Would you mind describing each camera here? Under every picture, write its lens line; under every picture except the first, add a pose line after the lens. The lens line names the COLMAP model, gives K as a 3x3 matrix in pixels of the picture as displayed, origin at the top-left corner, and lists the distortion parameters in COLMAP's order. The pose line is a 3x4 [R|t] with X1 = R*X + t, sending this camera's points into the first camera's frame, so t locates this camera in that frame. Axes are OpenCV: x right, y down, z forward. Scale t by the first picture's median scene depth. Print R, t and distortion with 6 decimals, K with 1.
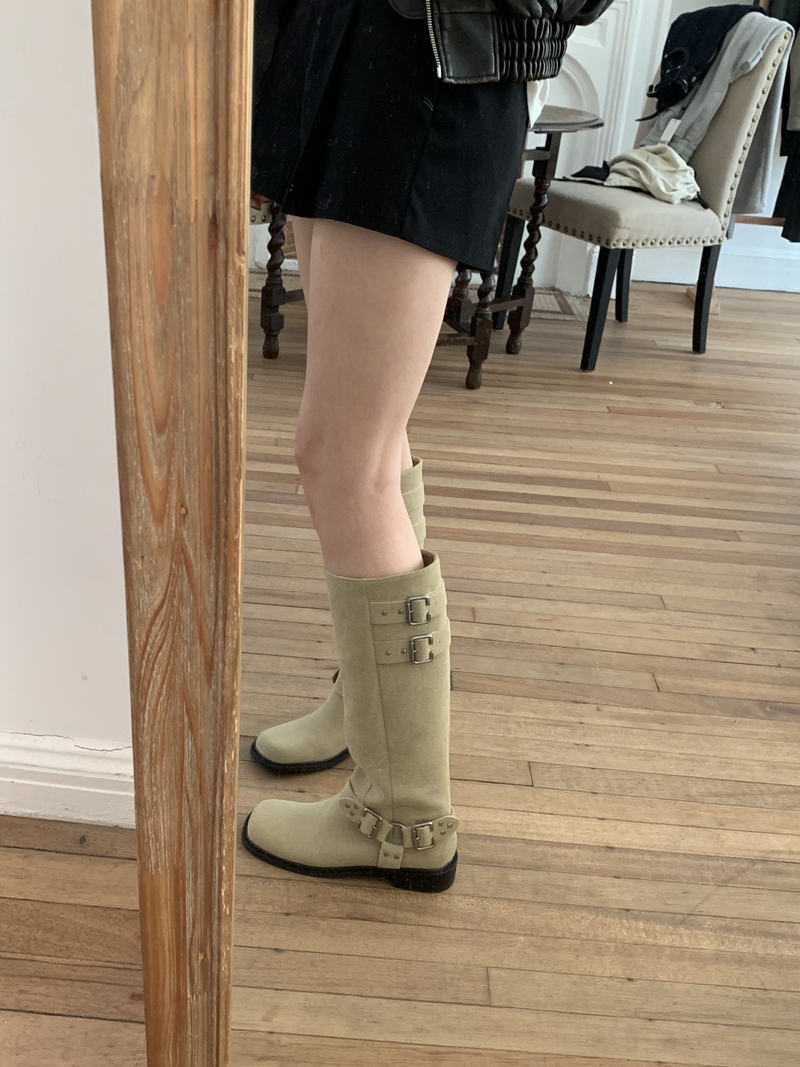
lens RADIAL K [[1144.5, 0, 380.4], [0, 1144.5, 555.8], [0, 0, 1]] dist [0.261708, -0.717158]
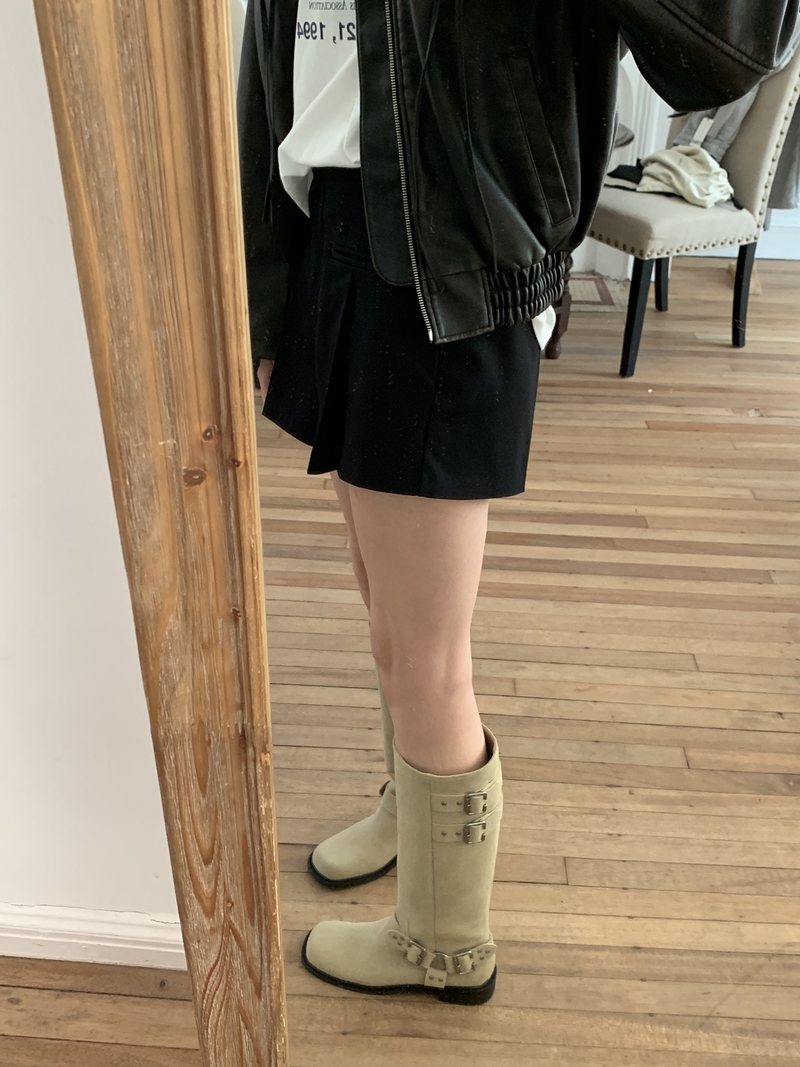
lens RADIAL K [[1170.8, 0, 387.0], [0, 1170.8, 552.9], [0, 0, 1]] dist [0.109506, -0.339555]
pose [[0.998022, -0.041270, -0.047421, 0.021184], [0.044852, 0.996011, 0.077135, -0.155206], [0.044048, -0.079109, 0.995892, -0.060971]]
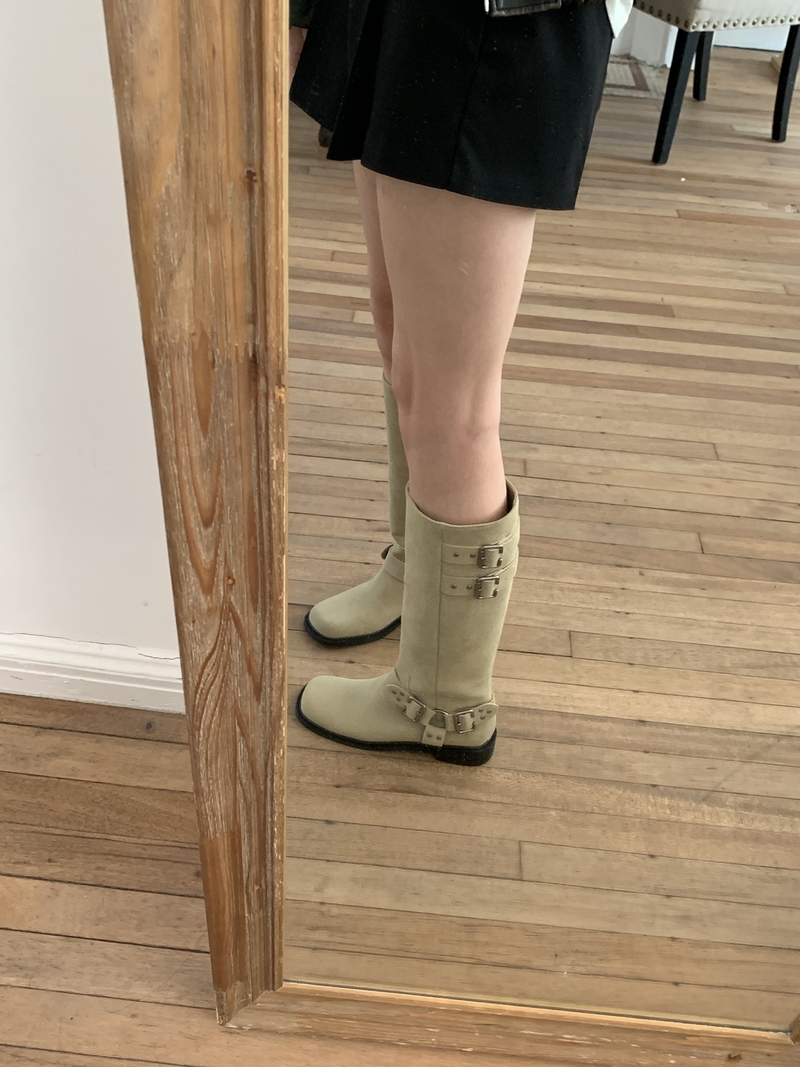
lens RADIAL K [[1153.6, 0, 395.9], [0, 1153.6, 546.5], [0, 0, 1]] dist [0.248649, -0.768978]
pose [[0.999244, 0.014863, -0.035932, 0.006138], [-0.006886, 0.977098, 0.212678, -0.093959], [0.038270, -0.212270, 0.976461, -0.009773]]
